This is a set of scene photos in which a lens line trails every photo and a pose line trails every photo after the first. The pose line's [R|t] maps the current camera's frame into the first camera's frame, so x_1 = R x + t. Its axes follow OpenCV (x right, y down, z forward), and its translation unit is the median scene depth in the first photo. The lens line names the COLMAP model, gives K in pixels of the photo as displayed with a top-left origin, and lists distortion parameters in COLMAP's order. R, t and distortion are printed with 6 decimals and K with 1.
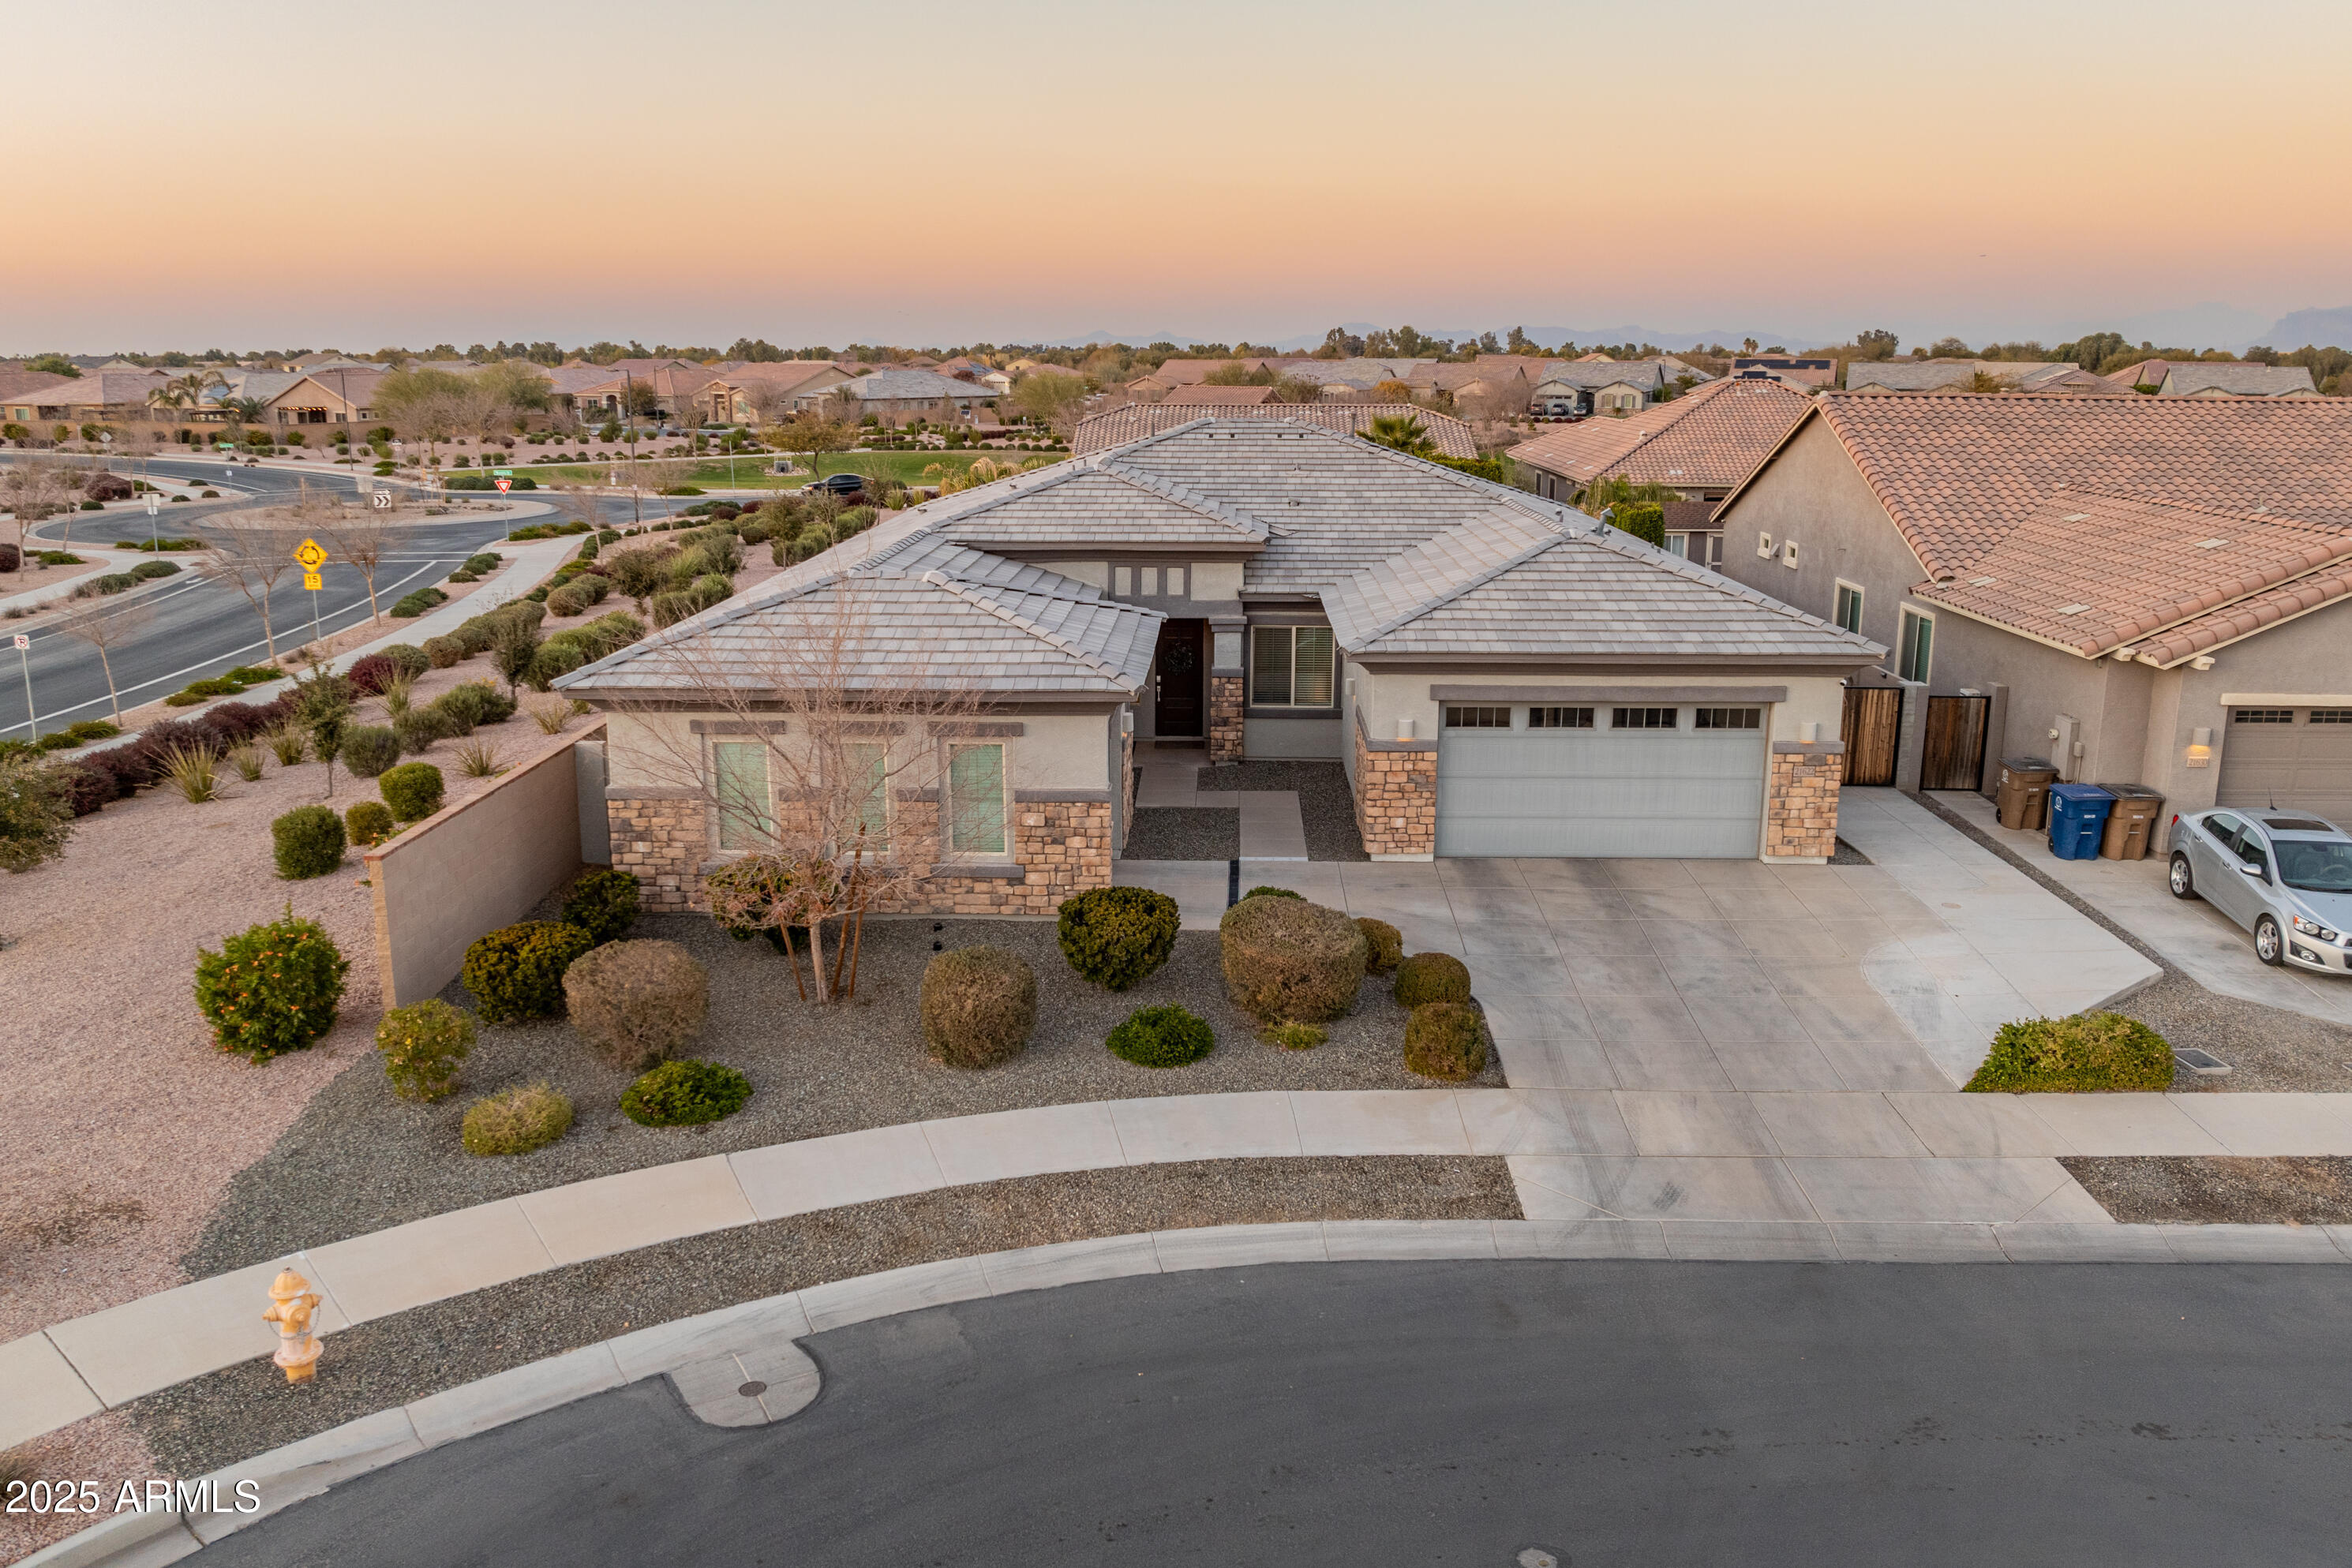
lens RADIAL K [[1663.8, 0, 911.4], [0, 1663.8, 631.3], [0, 0, 1]] dist [-0.037930, 0.001139]
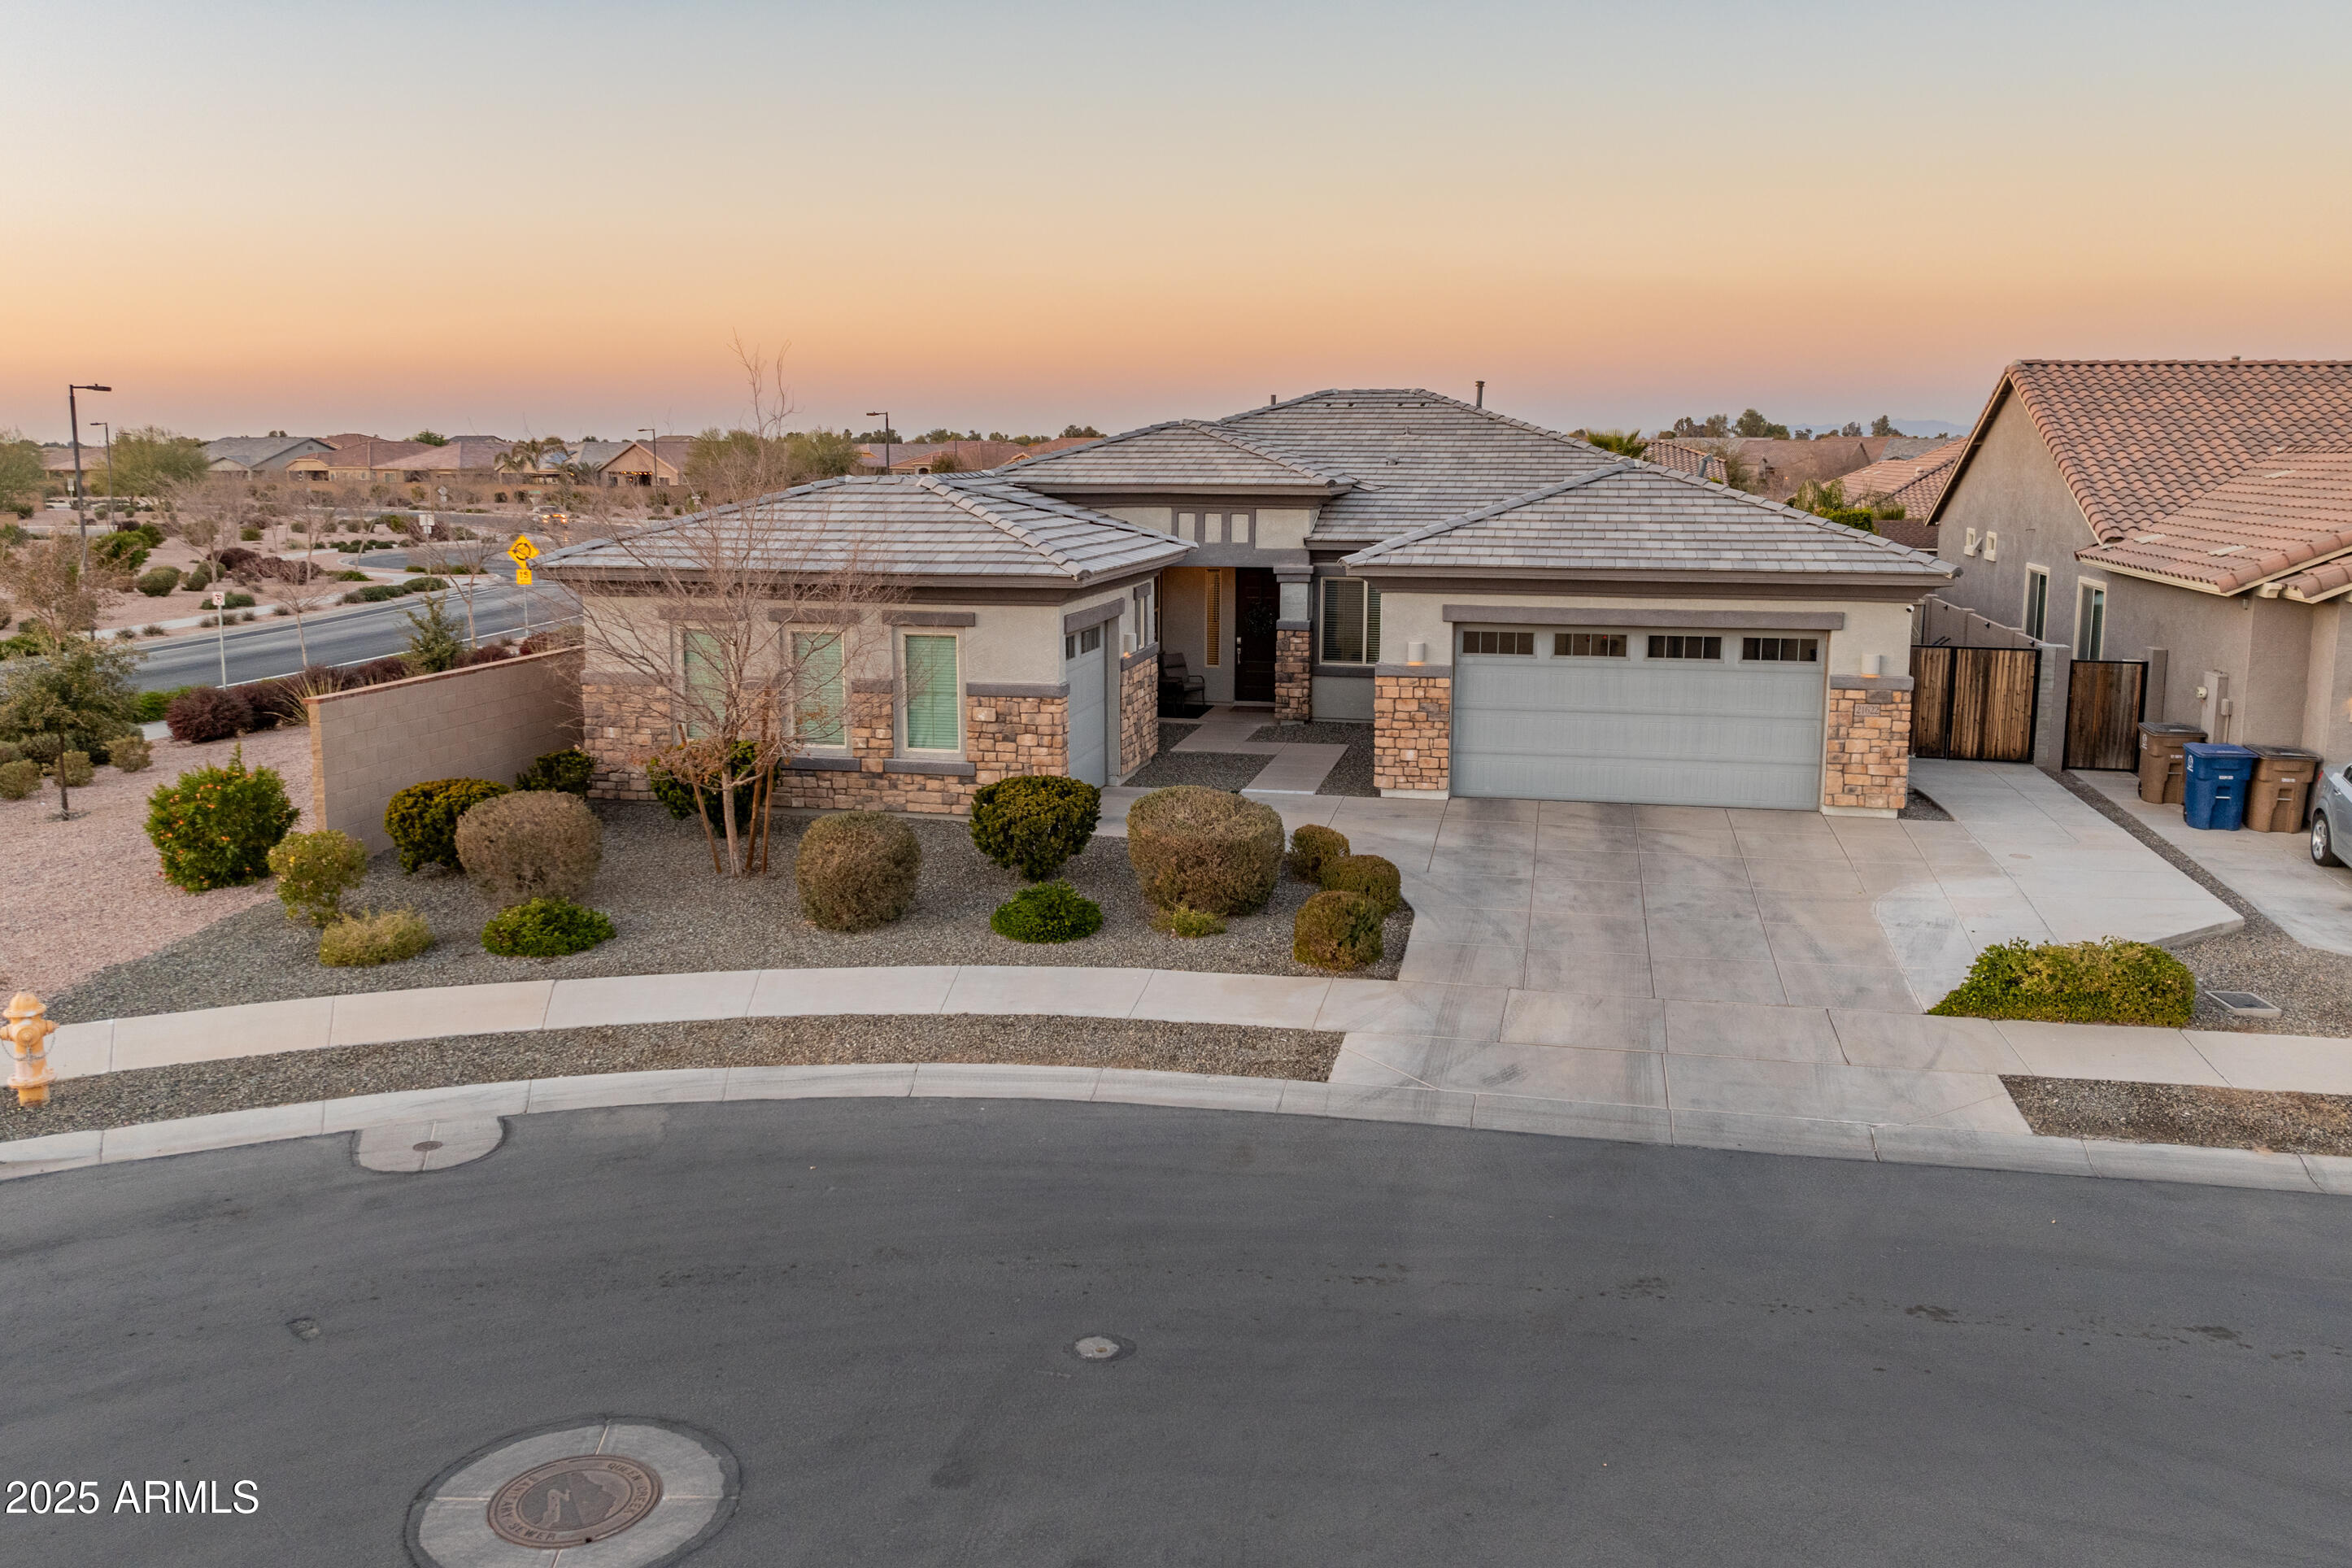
lens RADIAL K [[1663.9, 0, 1066.2], [0, 1663.9, 677.8], [0, 0, 1]] dist [-0.037930, 0.001139]
pose [[0.985487, 0.032142, -0.166678, 0.284030], [-0.042191, 0.997476, -0.057103, 0.146907], [0.164422, 0.063307, 0.984356, 0.055313]]
